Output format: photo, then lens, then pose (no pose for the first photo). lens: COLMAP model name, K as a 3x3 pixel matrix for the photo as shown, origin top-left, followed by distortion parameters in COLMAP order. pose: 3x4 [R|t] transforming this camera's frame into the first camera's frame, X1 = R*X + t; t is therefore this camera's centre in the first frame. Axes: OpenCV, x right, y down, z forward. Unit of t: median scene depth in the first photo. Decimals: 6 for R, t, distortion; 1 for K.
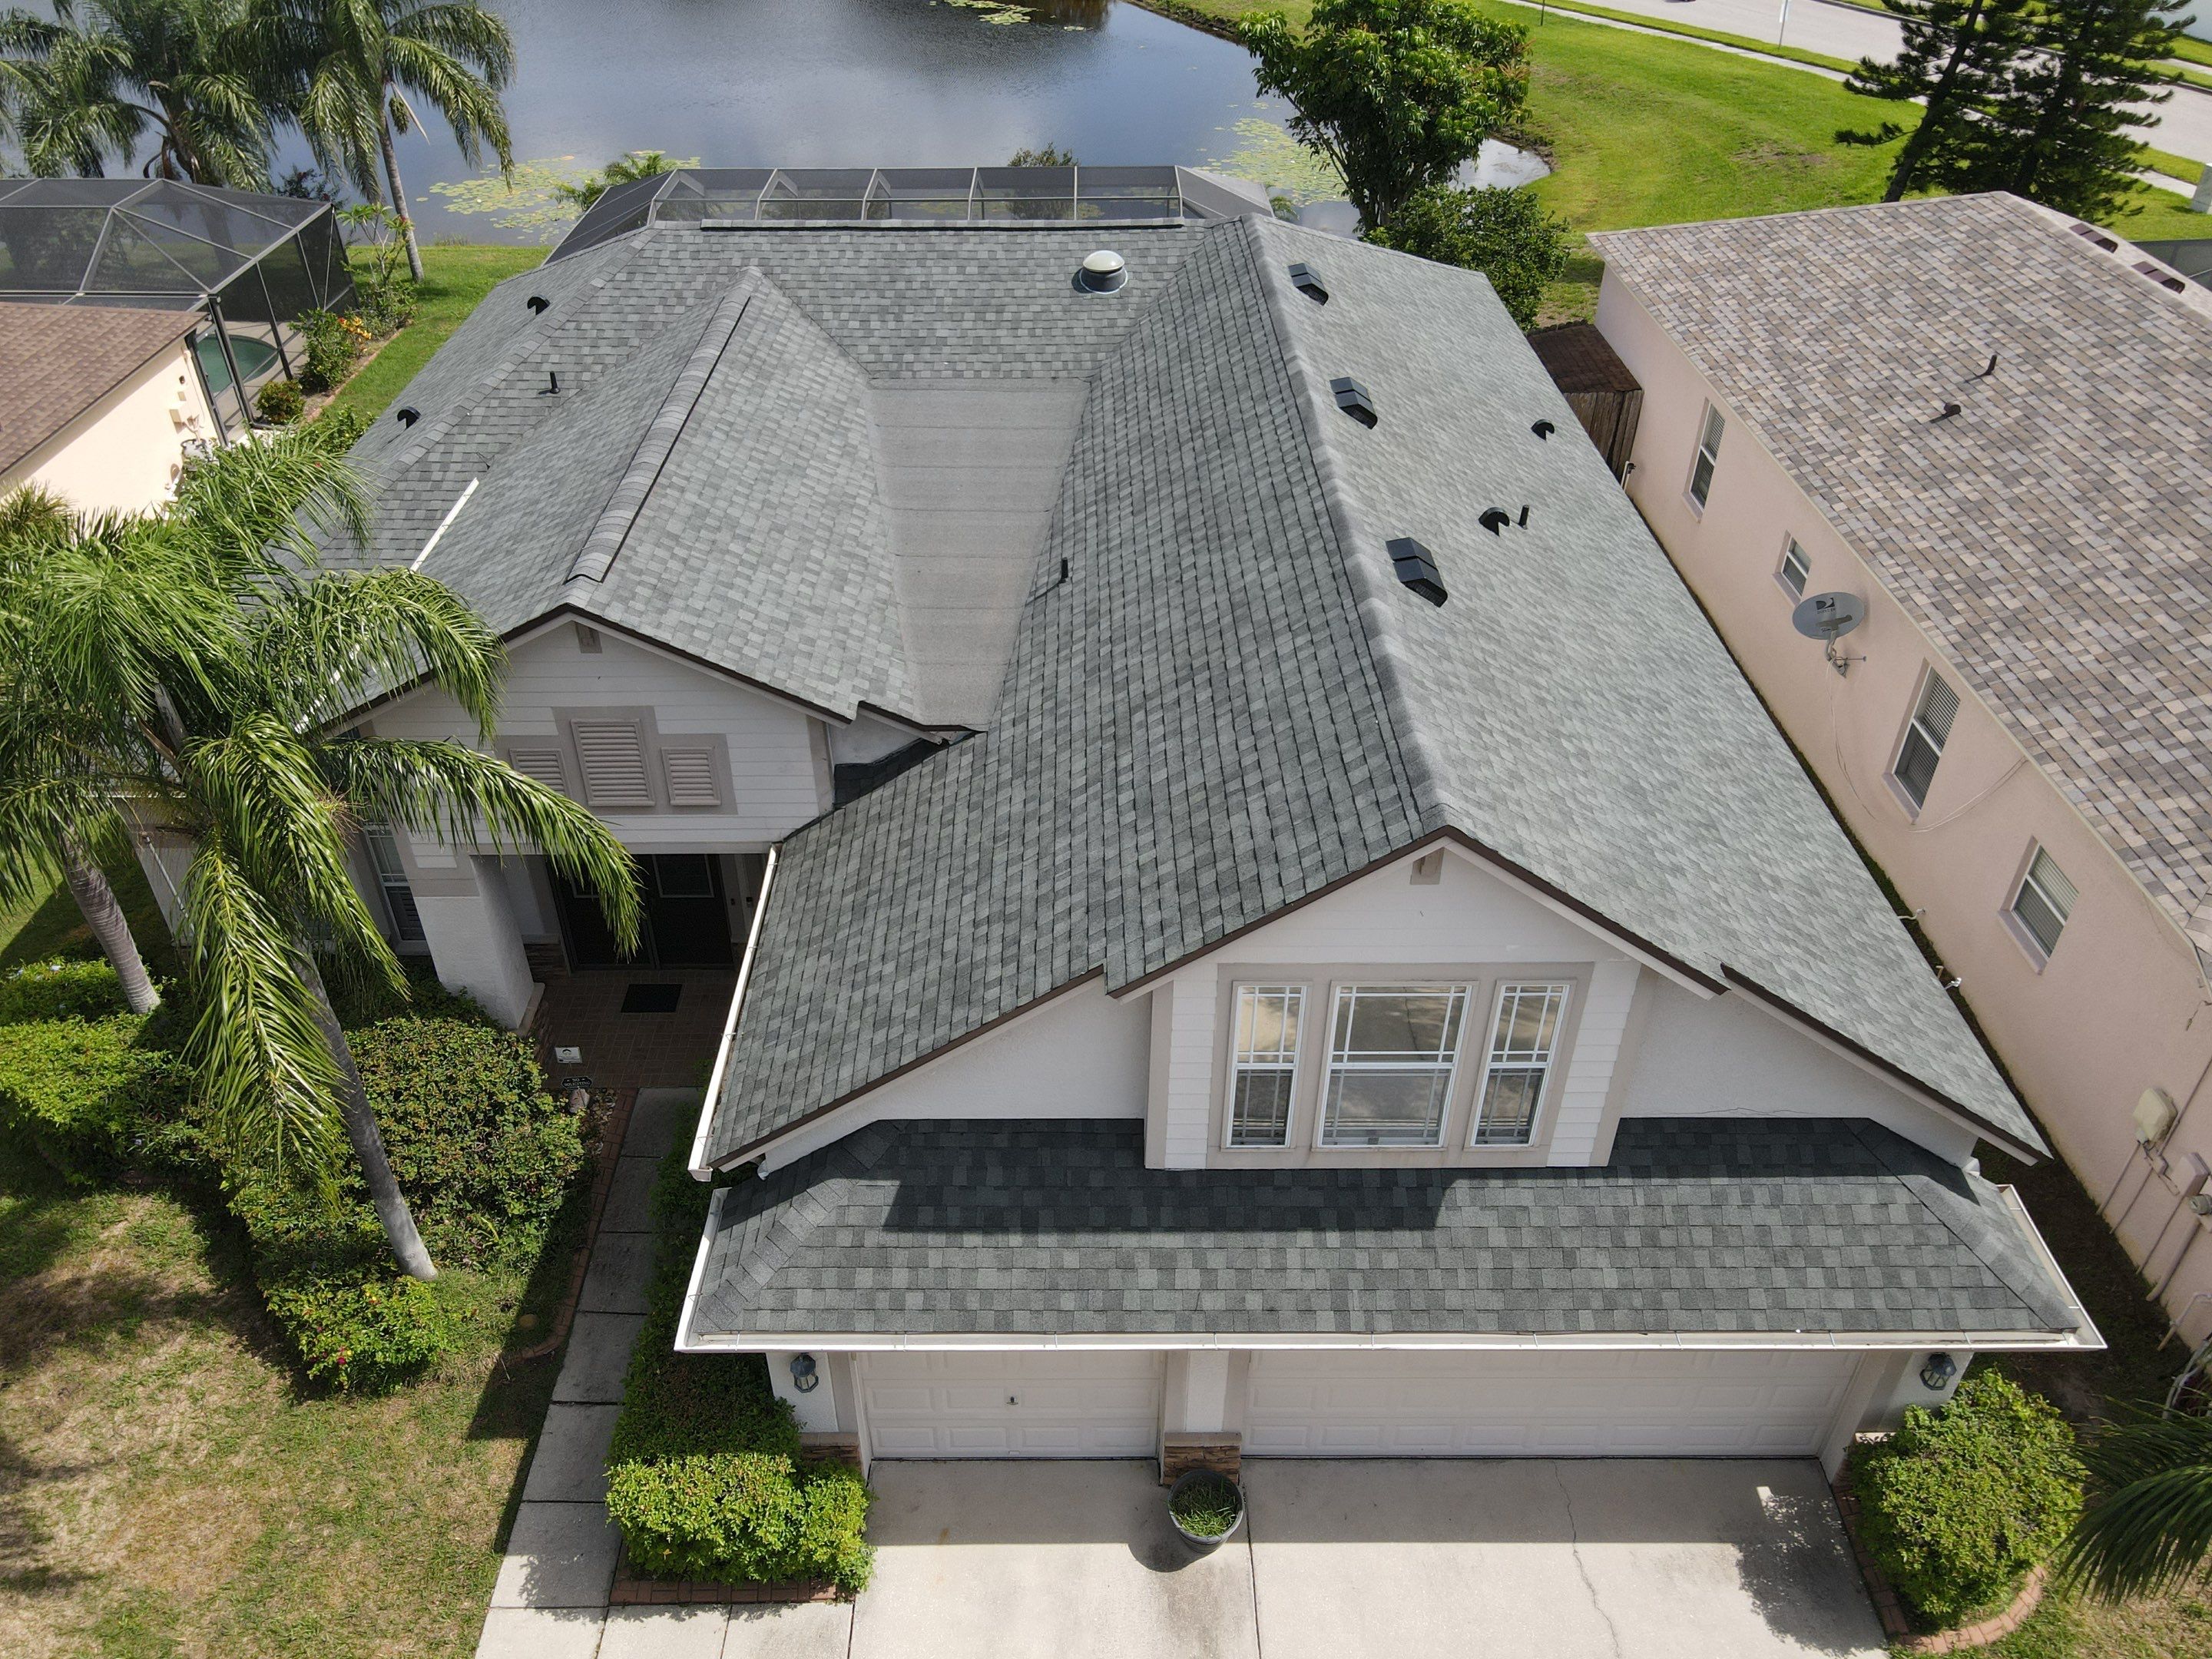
lens RADIAL K [[1627.0, 0, 1076.1], [0, 1627.0, 818.7], [0, 0, 1]] dist [-0.002157, 0.009090]
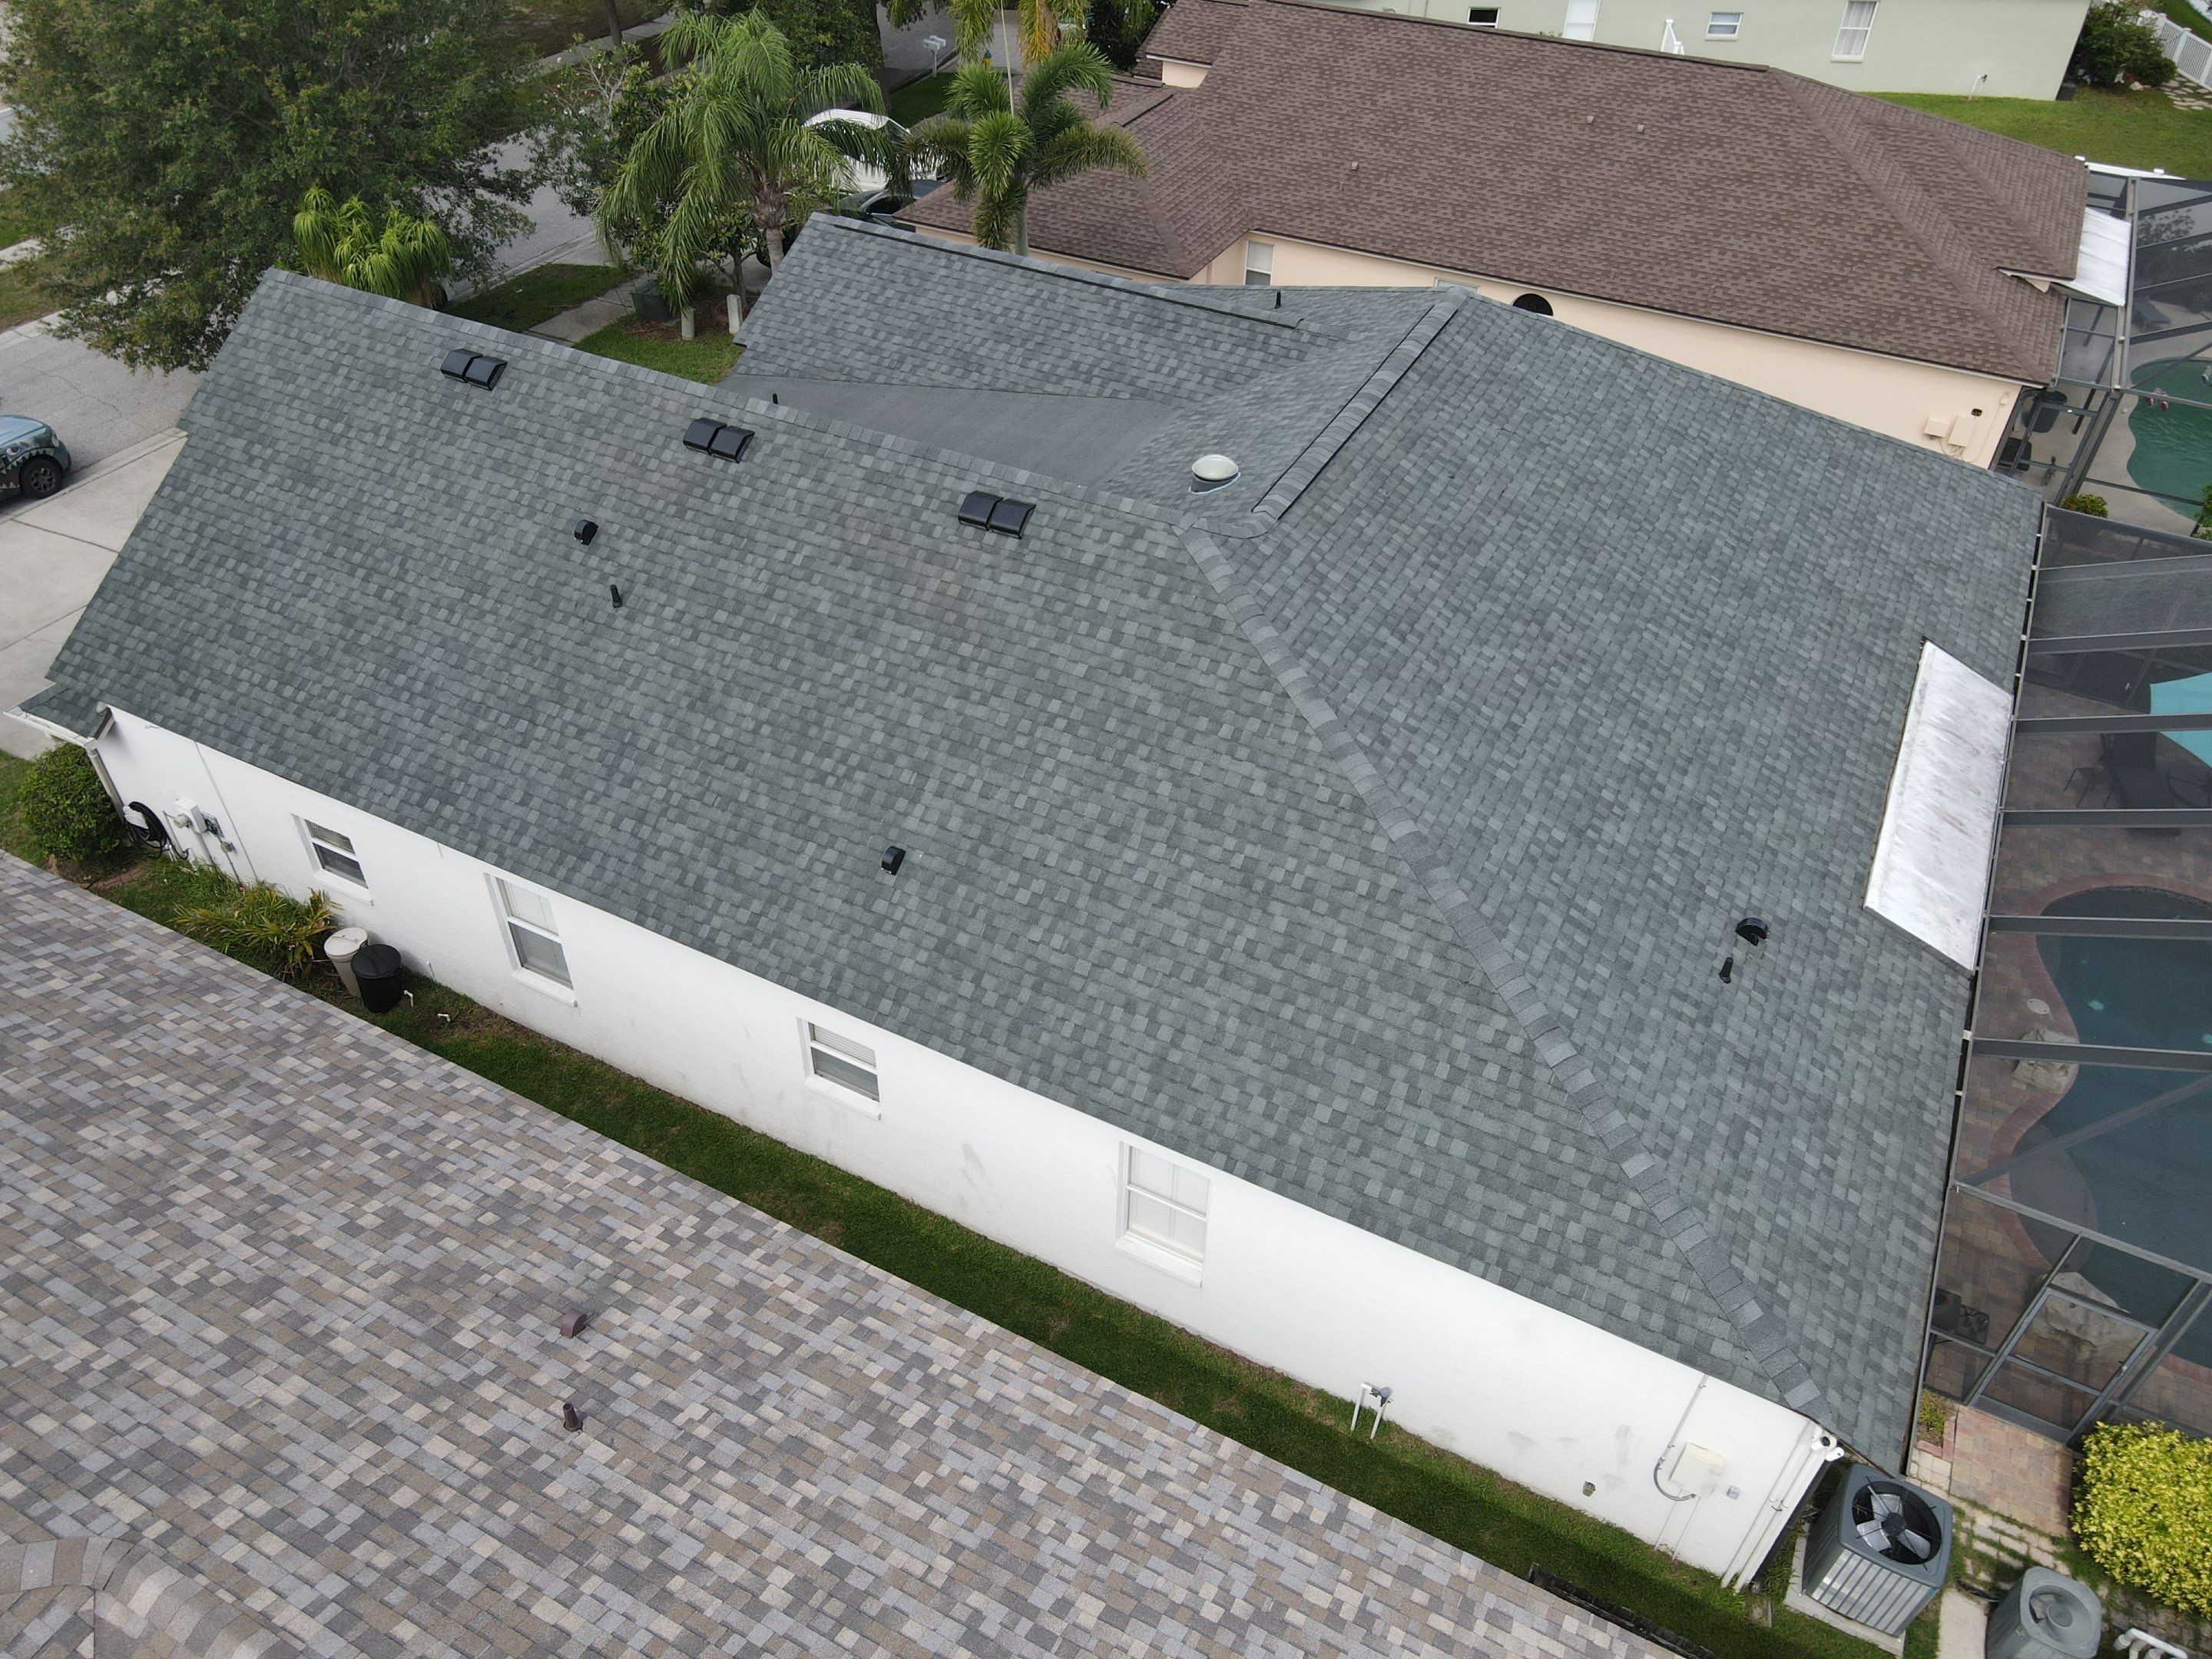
lens RADIAL K [[1615.6, 0, 1079.8], [0, 1615.6, 829.6], [0, 0, 1]] dist [-0.030010, 0.087017]
pose [[-0.463678, 0.578394, -0.671165, 1.008357], [-0.527949, 0.427977, 0.733557, -1.145050], [0.711528, 0.694475, 0.106919, 1.296008]]
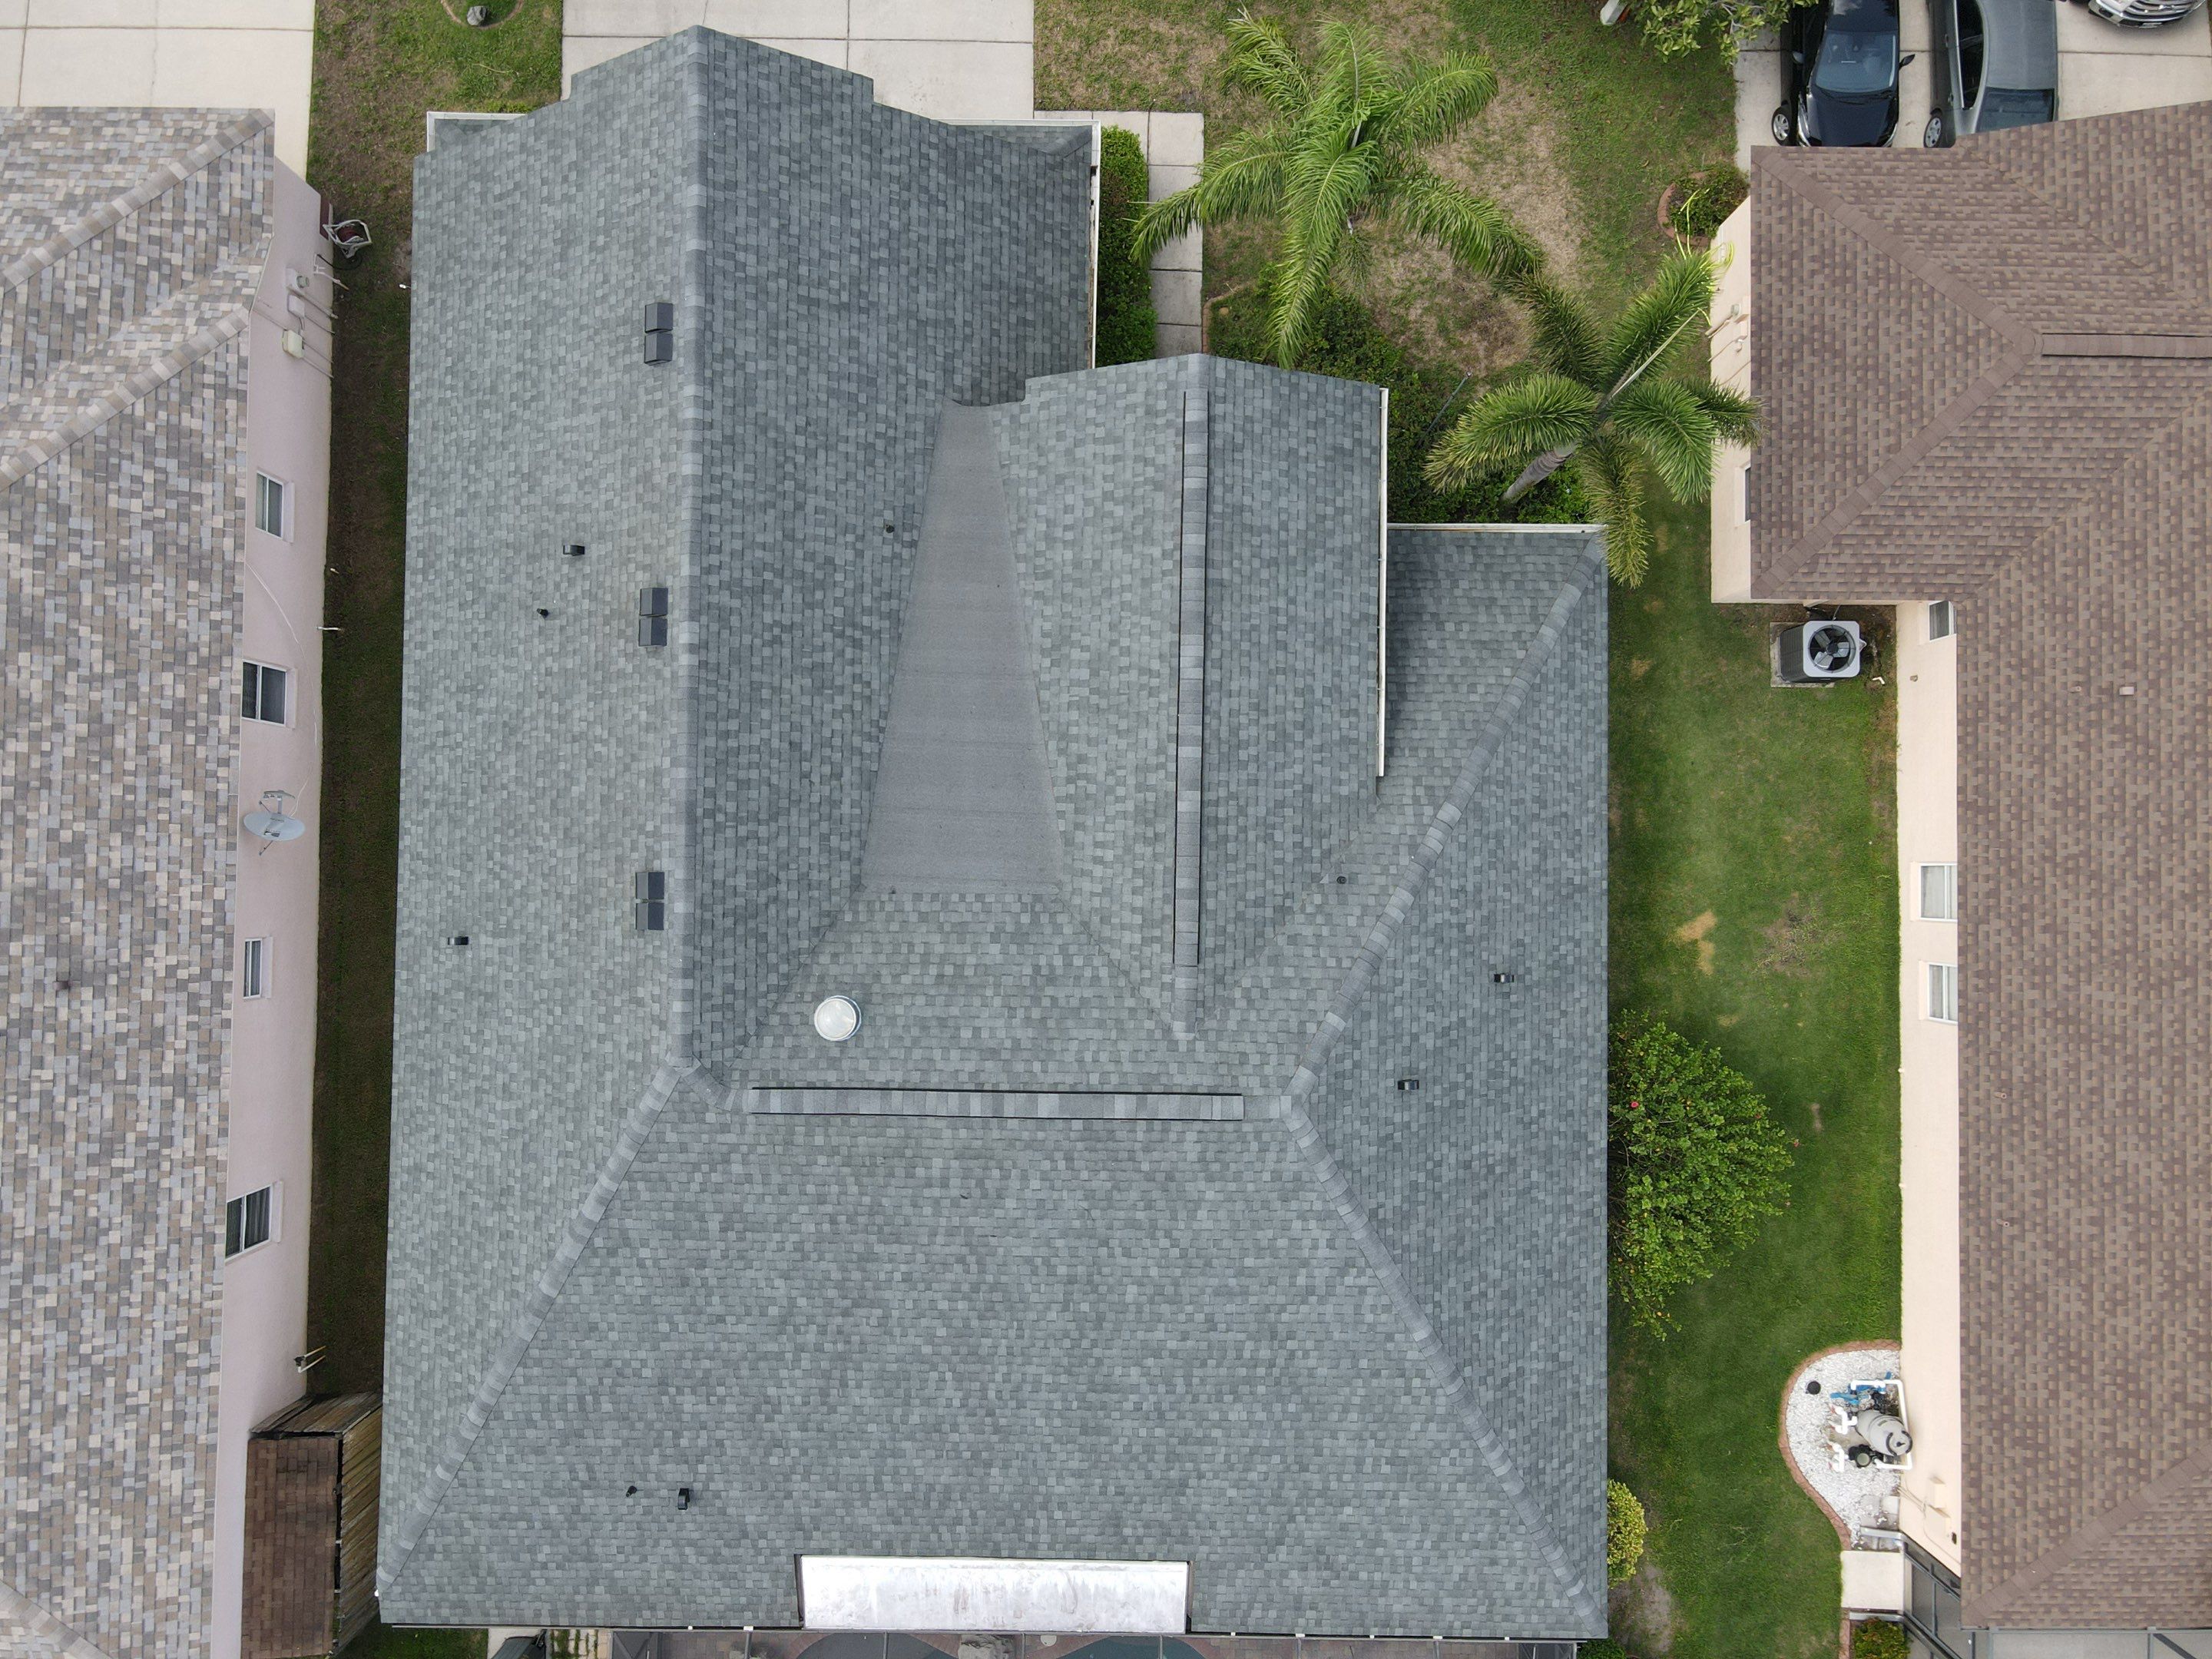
lens RADIAL K [[1628.4, 0, 1089.4], [0, 1628.4, 821.7], [0, 0, 1]] dist [-0.003281, 0.037082]
pose [[-0.999913, -0.012290, 0.004698, -0.190075], [0.010807, -0.563493, 0.826050, -1.463428], [-0.007505, 0.826029, 0.563578, 0.416301]]
